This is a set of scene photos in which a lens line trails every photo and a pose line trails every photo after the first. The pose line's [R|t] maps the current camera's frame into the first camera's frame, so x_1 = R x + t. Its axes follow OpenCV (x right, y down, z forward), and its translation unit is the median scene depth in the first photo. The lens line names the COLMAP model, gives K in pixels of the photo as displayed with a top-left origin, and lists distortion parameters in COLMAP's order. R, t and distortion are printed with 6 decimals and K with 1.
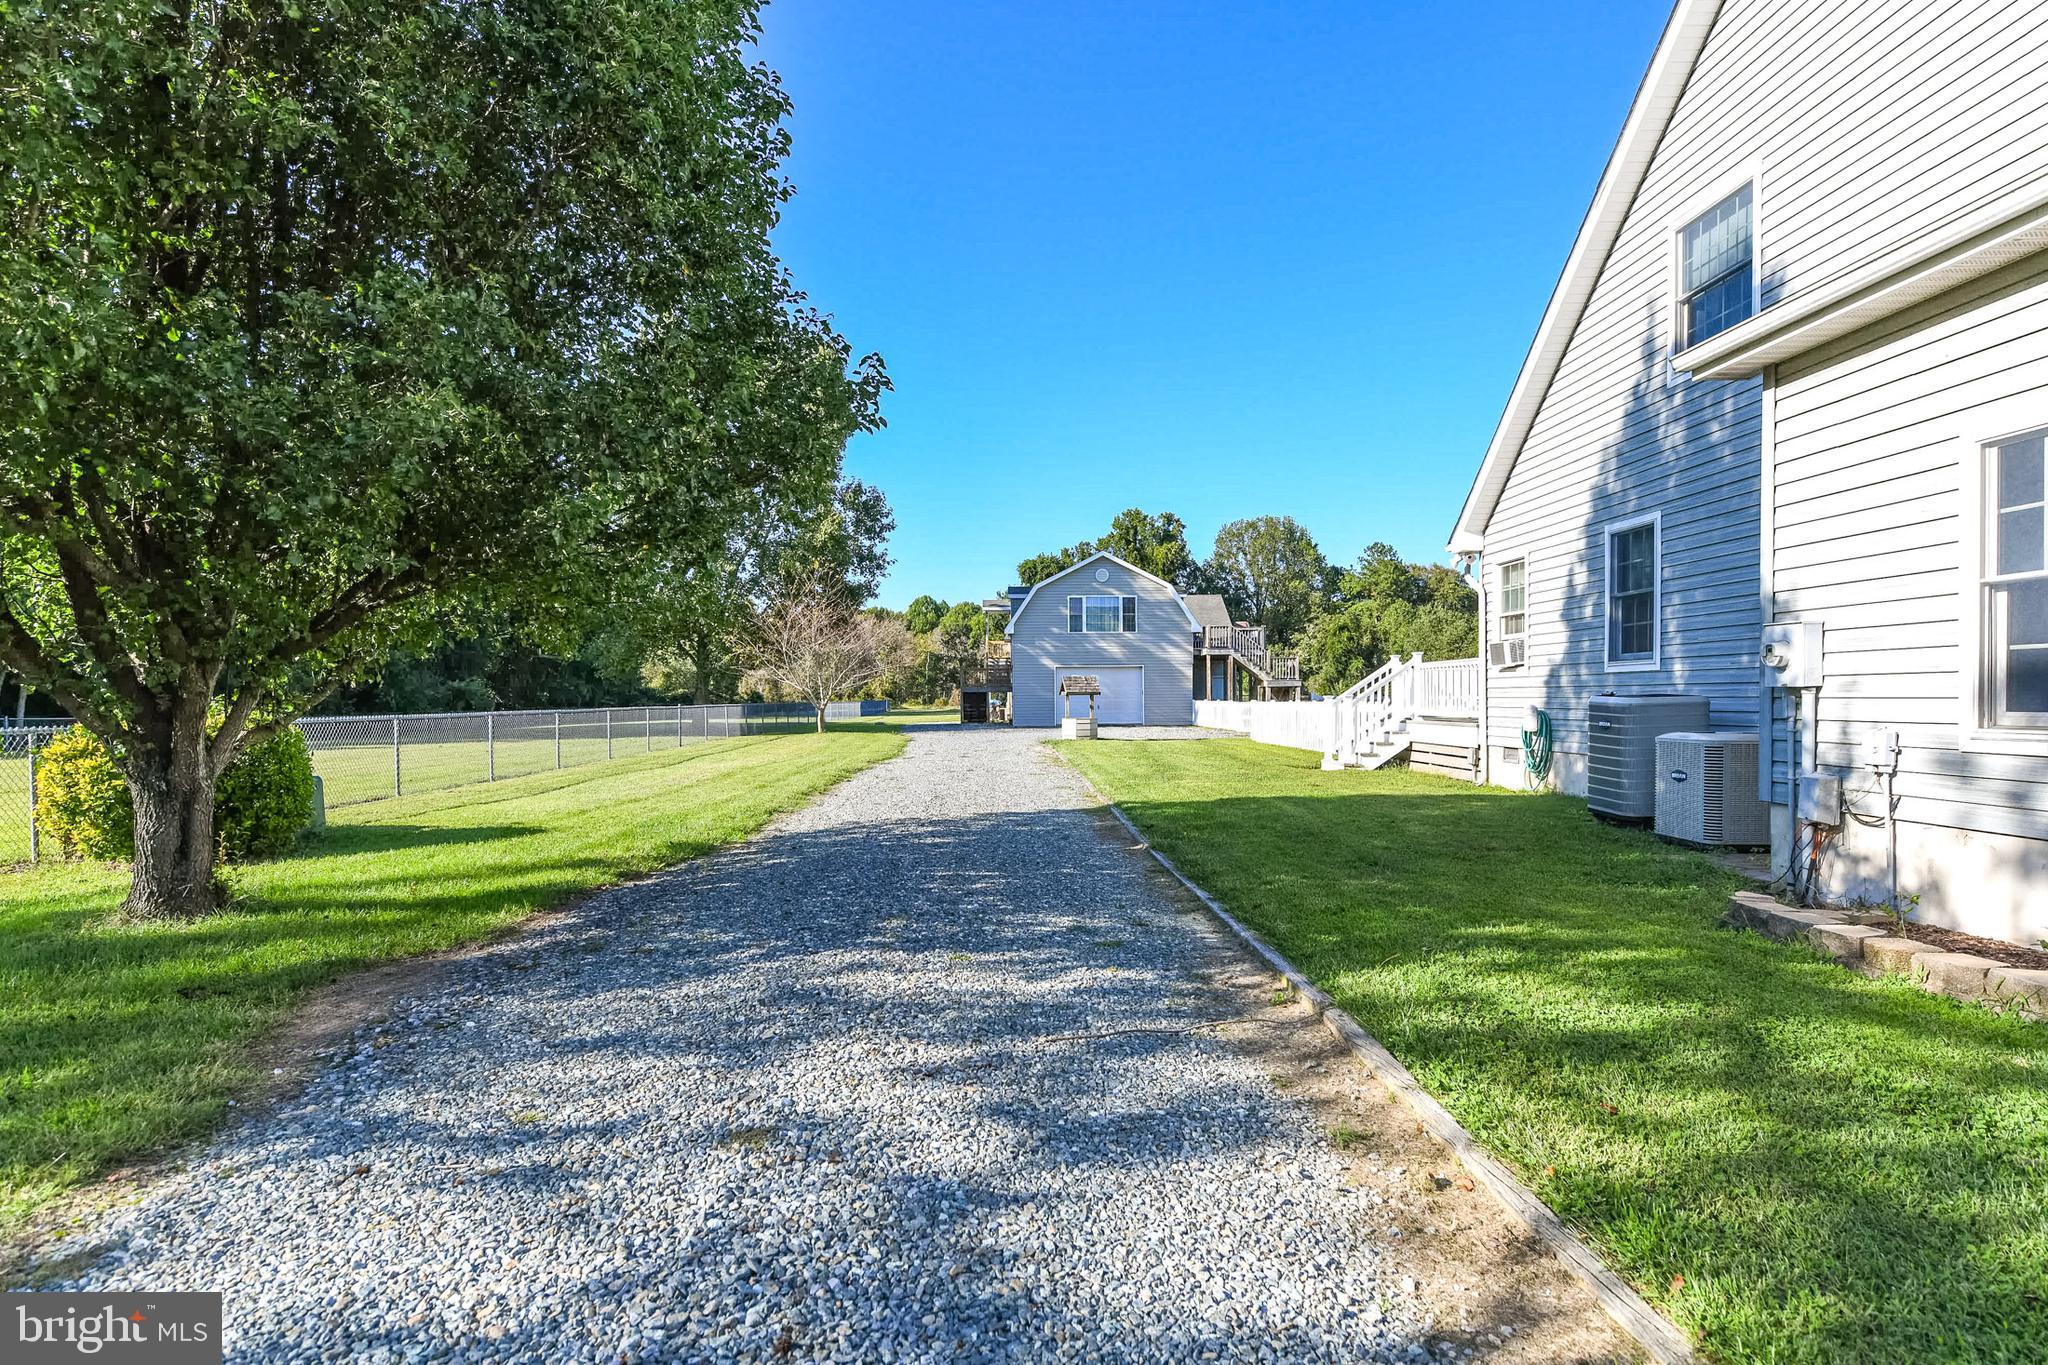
lens RADIAL K [[1105.6, 0, 1024.0], [0, 1105.6, 682.5], [0, 0, 1]] dist [-0.000161, -0.001211]
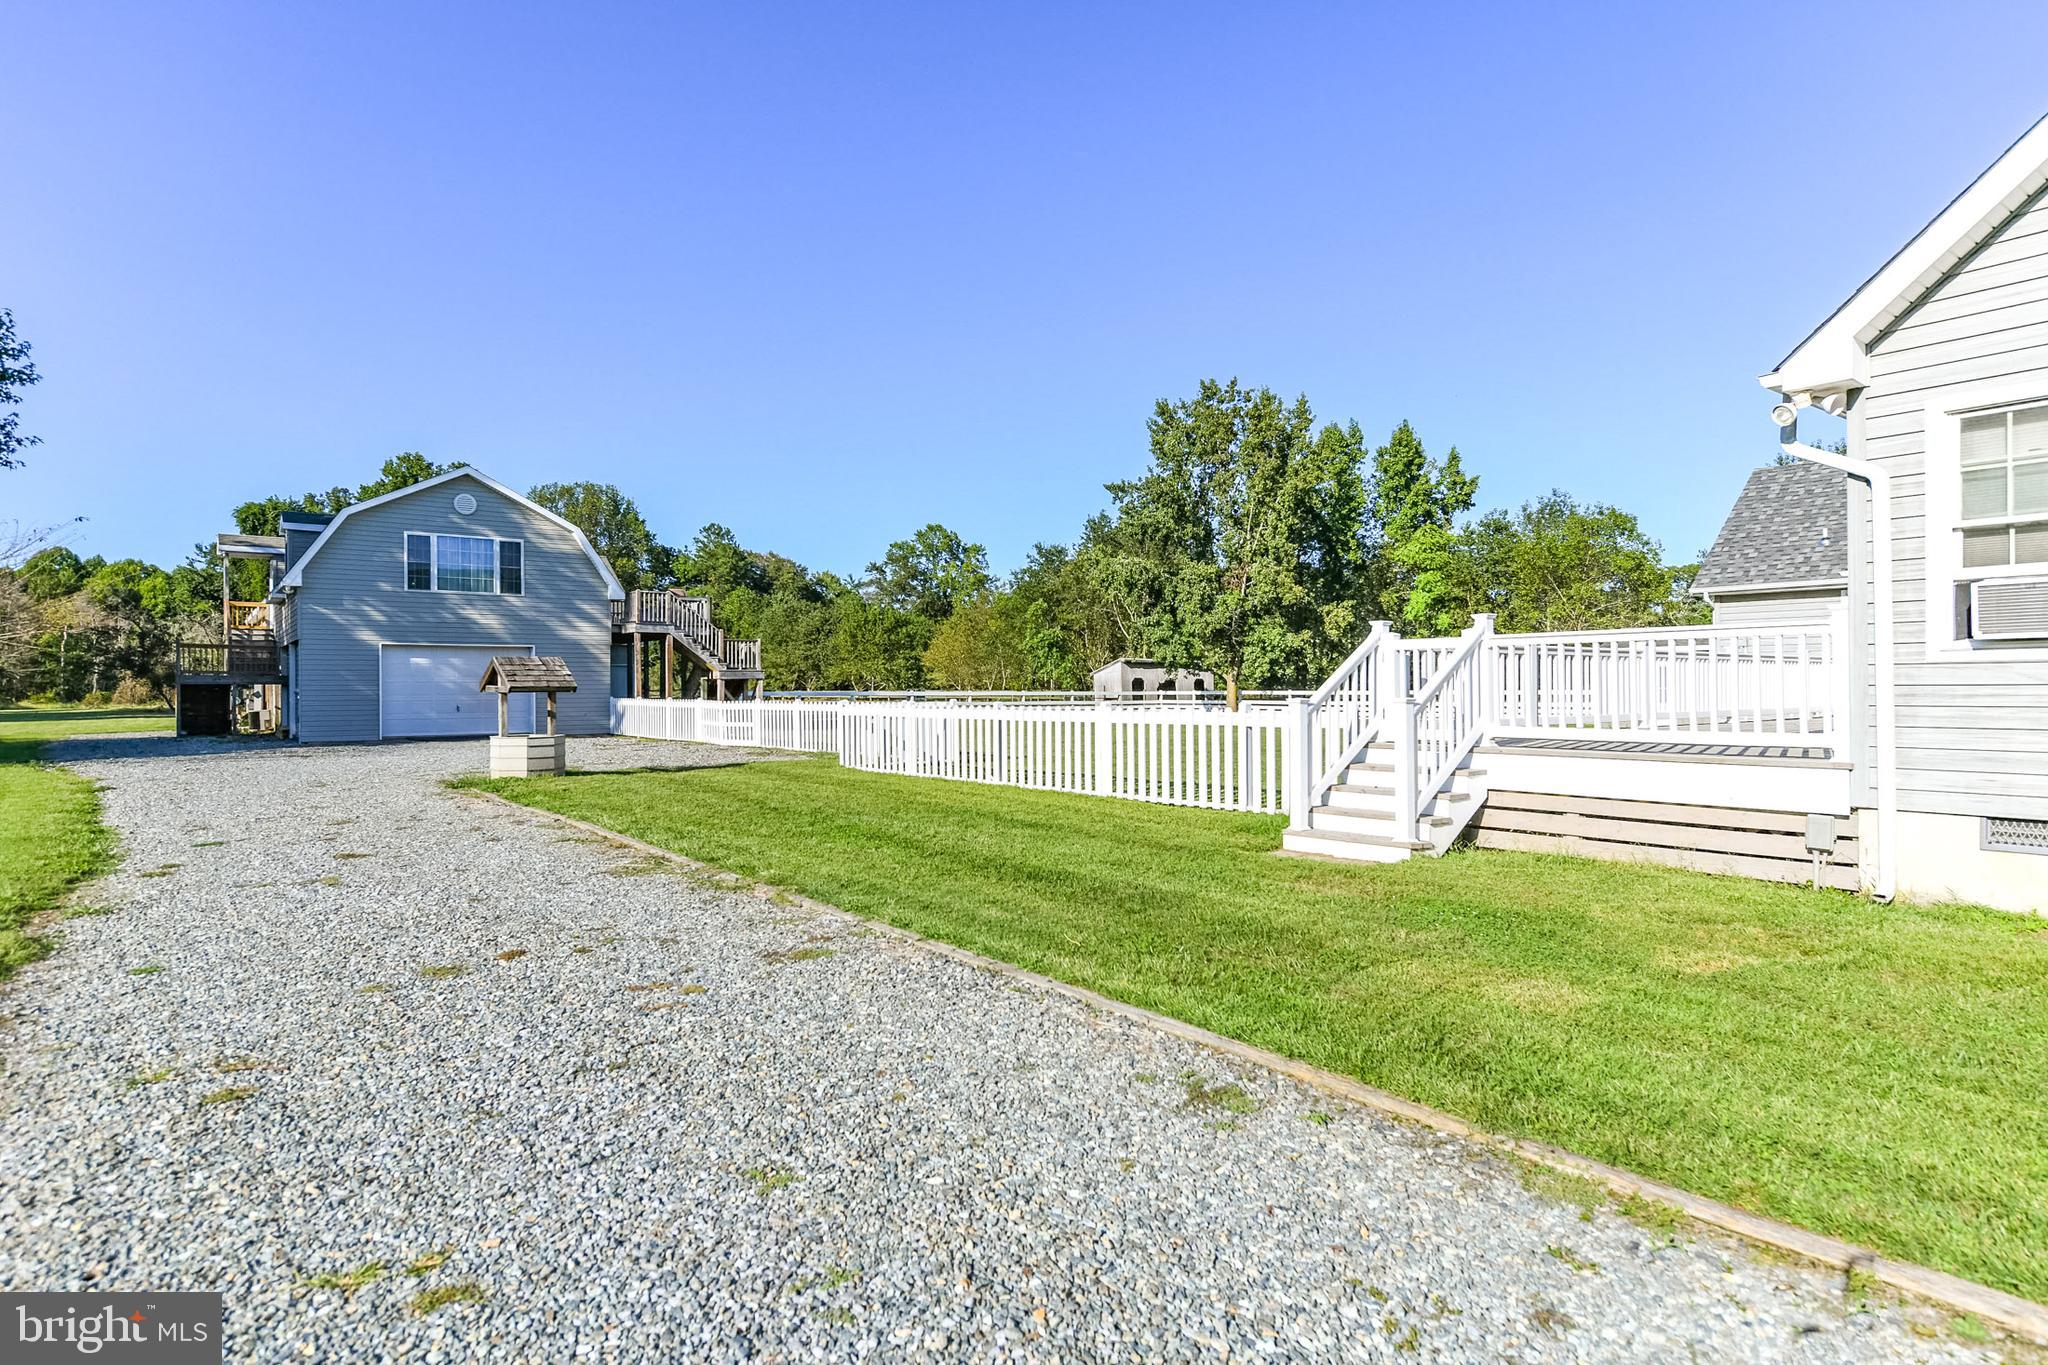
lens RADIAL K [[1105.6, 0, 1024.0], [0, 1105.6, 682.5], [0, 0, 1]] dist [-0.000161, -0.001211]
pose [[0.804842, 0.007045, 0.593447, -0.041696], [-0.010580, 0.999941, 0.002478, 0.001730], [-0.593395, -0.008273, 0.804869, 0.244590]]
